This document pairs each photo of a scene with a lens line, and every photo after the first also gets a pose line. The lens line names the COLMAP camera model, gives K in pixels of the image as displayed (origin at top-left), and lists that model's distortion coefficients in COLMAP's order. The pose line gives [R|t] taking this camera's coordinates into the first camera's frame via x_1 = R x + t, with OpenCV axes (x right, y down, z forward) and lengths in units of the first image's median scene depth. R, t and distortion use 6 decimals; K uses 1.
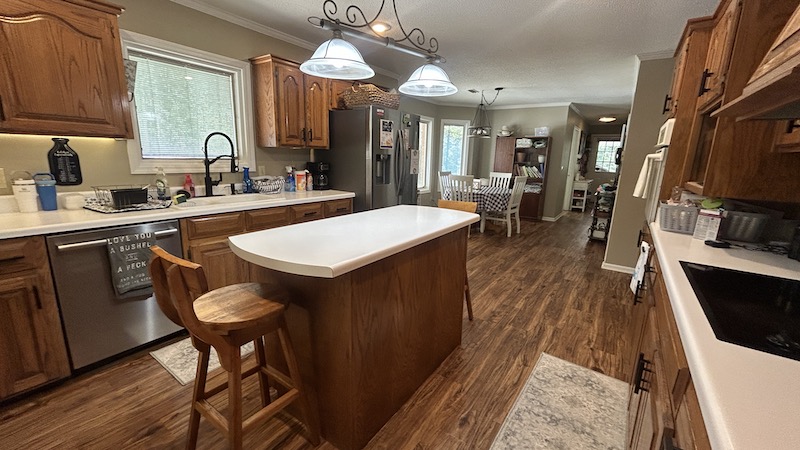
lens RADIAL K [[322.8, 0, 398.8], [0, 322.8, 224.4], [0, 0, 1]] dist [-0.000910, 0.000221]
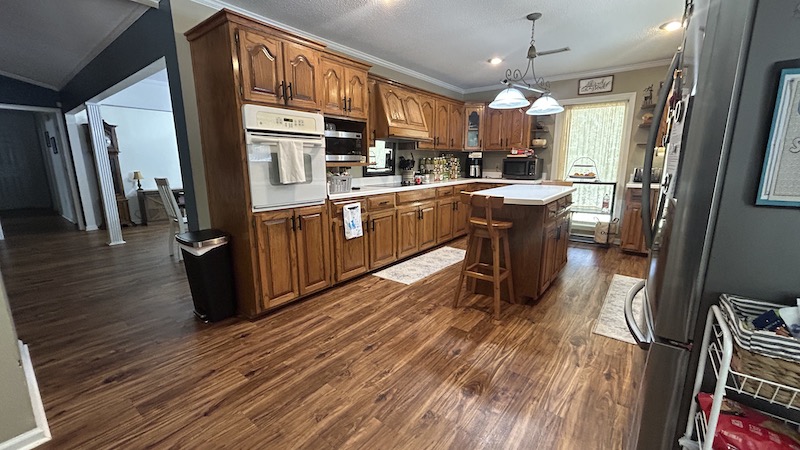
lens RADIAL K [[322.8, 0, 399.7], [0, 322.8, 224.4], [0, 0, 1]] dist [-0.000910, 0.000221]
pose [[-0.998755, -0.032782, 0.037594, 0.358365], [-0.015442, 0.919881, 0.391893, -0.333216], [-0.047429, 0.390825, -0.919242, 1.799526]]
